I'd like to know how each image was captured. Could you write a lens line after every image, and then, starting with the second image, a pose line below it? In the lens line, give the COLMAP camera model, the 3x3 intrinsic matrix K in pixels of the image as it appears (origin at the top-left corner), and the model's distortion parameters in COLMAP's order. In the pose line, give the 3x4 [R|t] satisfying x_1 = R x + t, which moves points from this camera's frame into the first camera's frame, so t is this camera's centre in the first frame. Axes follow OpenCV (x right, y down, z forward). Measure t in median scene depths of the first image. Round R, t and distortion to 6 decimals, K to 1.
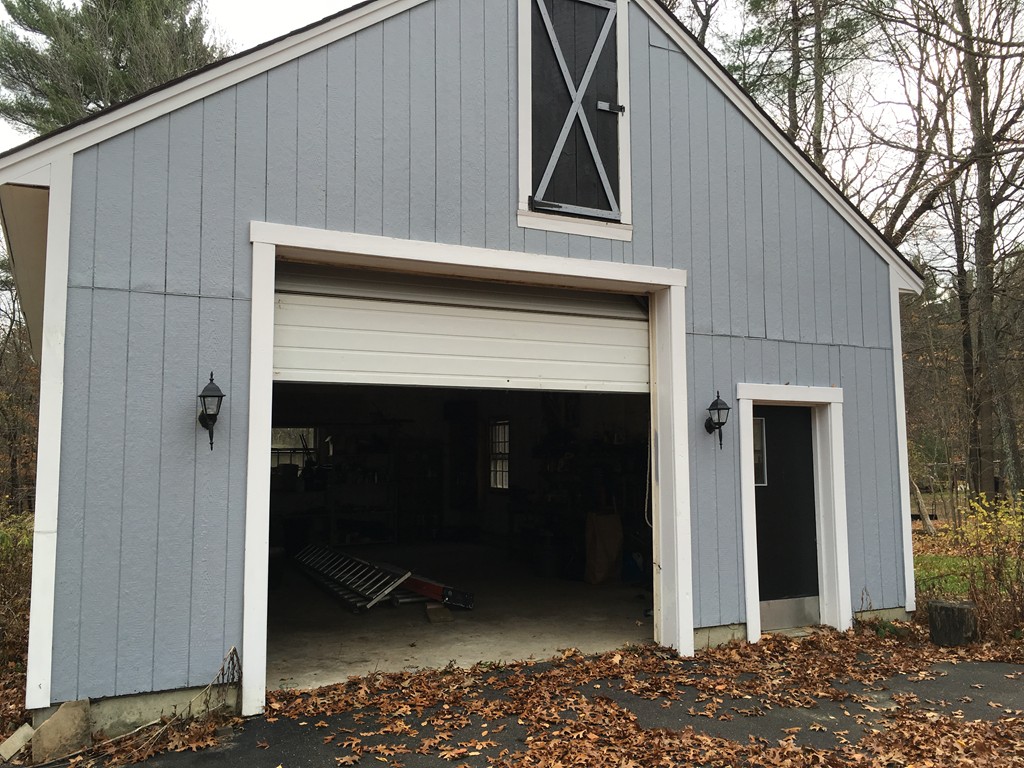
lens RADIAL K [[838.4, 0, 511.9], [0, 838.4, 381.1], [0, 0, 1]] dist [0.059402, -0.011840]
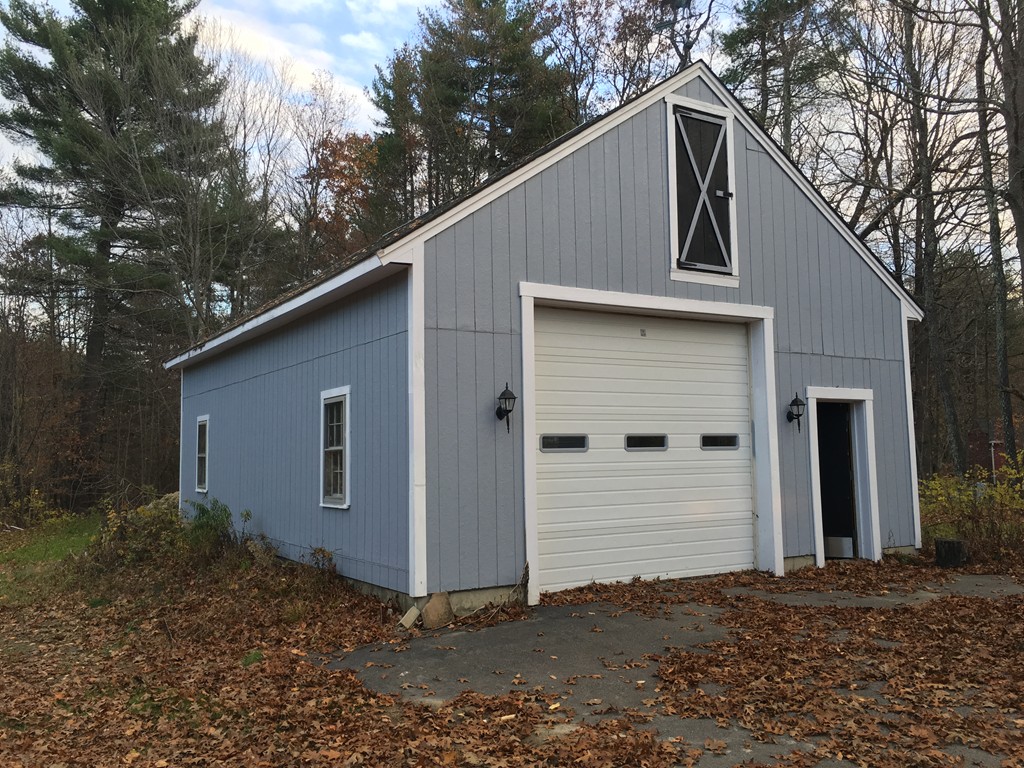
lens RADIAL K [[864.6, 0, 512.0], [0, 864.6, 384.0], [0, 0, 1]] dist [0.074522, 0.002574]
pose [[0.995677, -0.006297, 0.092669, -0.376594], [0.006115, 0.999979, 0.002245, -0.008567], [-0.092681, -0.001669, 0.995694, -0.432743]]
